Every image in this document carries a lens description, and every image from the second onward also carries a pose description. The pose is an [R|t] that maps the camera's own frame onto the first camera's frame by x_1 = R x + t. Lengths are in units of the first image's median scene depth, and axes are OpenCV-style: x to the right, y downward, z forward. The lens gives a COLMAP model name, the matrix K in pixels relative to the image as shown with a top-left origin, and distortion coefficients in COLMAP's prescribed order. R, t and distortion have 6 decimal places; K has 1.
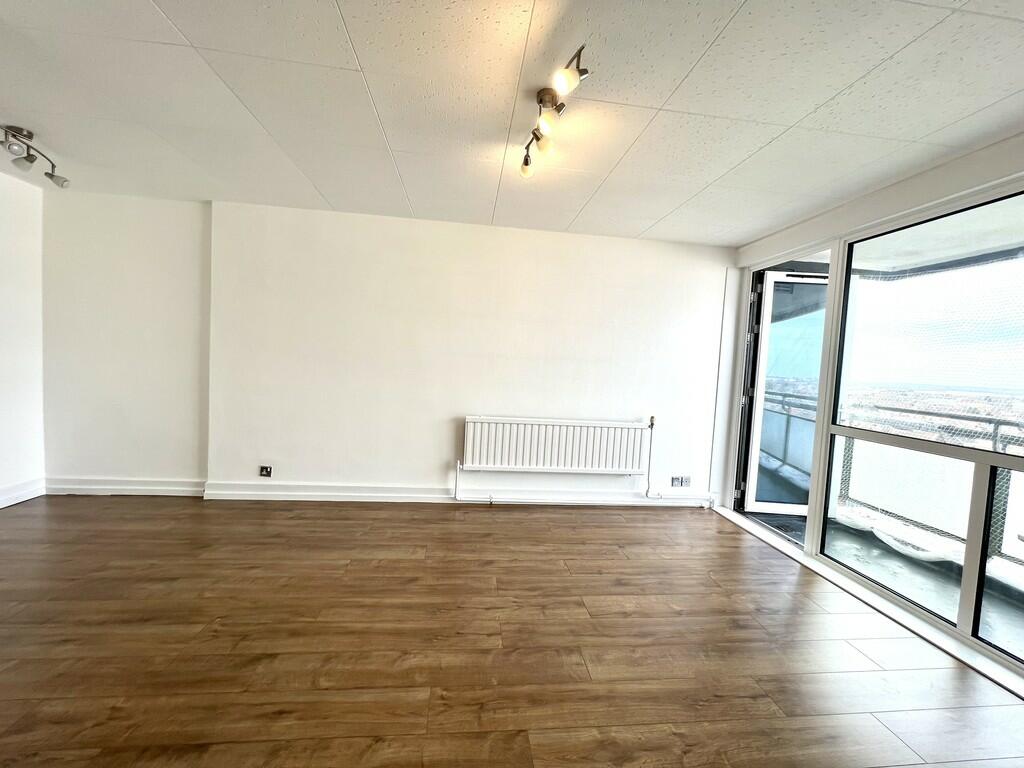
lens RADIAL K [[408.3, 0, 505.2], [0, 408.3, 380.1], [0, 0, 1]] dist [-0.000957, 0.000564]
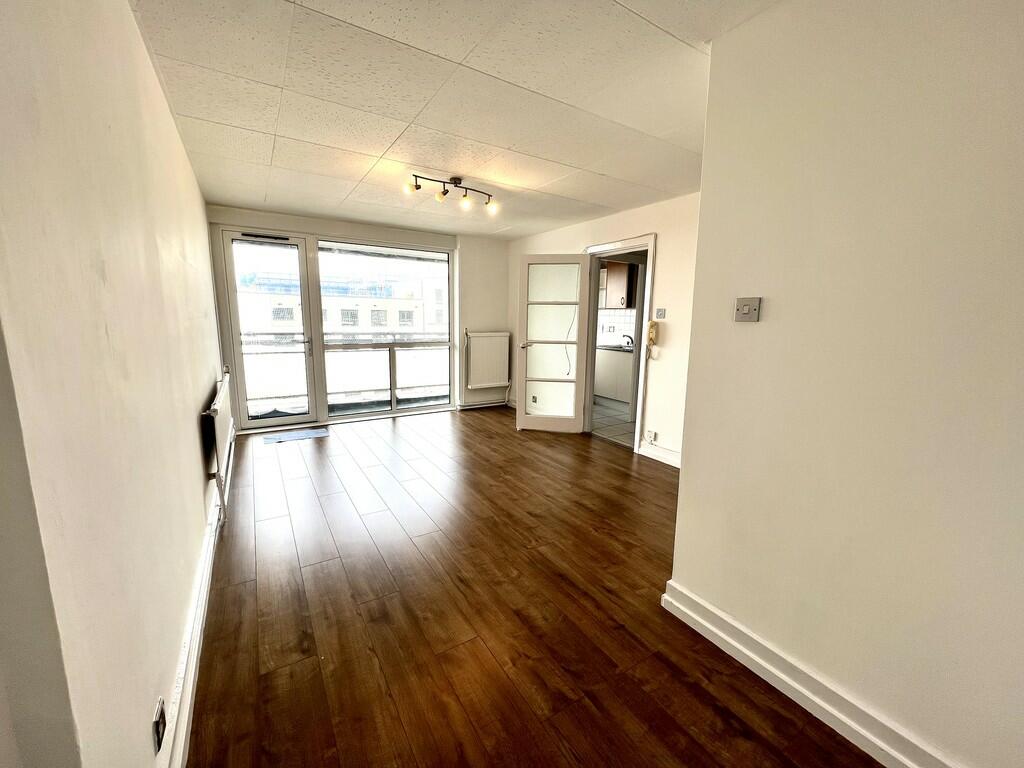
lens RADIAL K [[408.3, 0, 505.9], [0, 408.3, 383.0], [0, 0, 1]] dist [-0.000957, 0.000564]
pose [[-0.430816, -0.212430, 0.877081, -1.016190], [-0.002781, 0.972208, 0.234104, -0.131349], [-0.902436, 0.098417, -0.419433, 0.933595]]
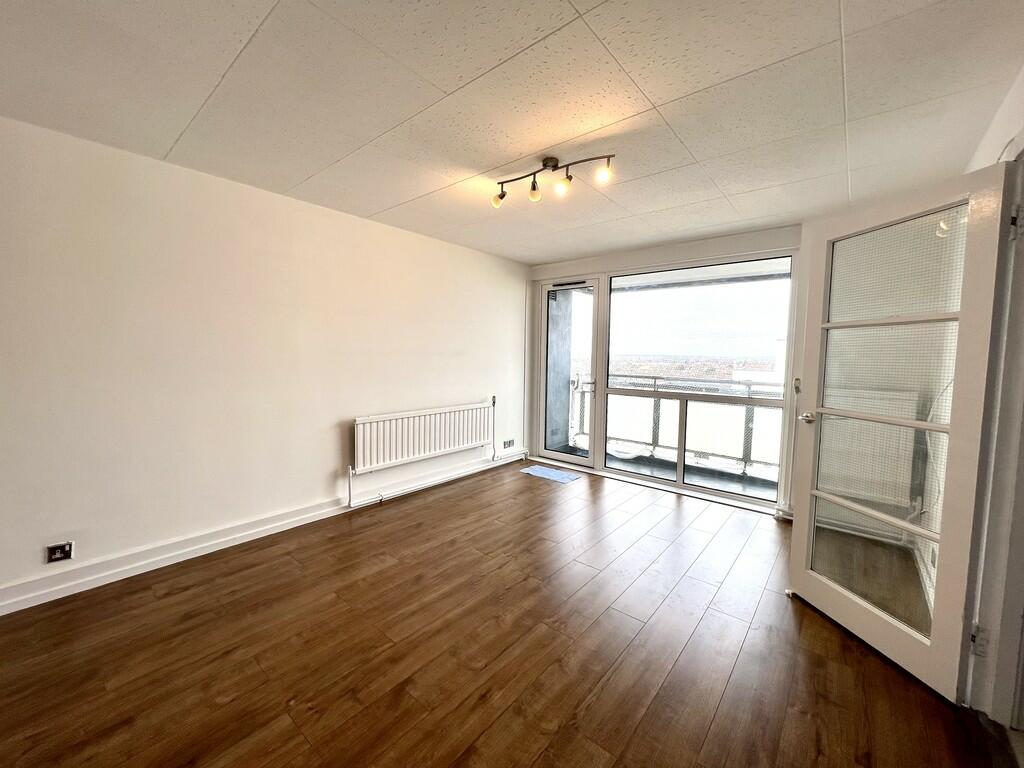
lens RADIAL K [[408.3, 0, 509.1], [0, 408.3, 380.9], [0, 0, 1]] dist [-0.000957, 0.000564]
pose [[0.725265, -0.090105, 0.682548, -0.533305], [0.055911, 0.995832, 0.072053, -0.052910], [-0.686196, -0.014095, 0.727280, 0.069673]]
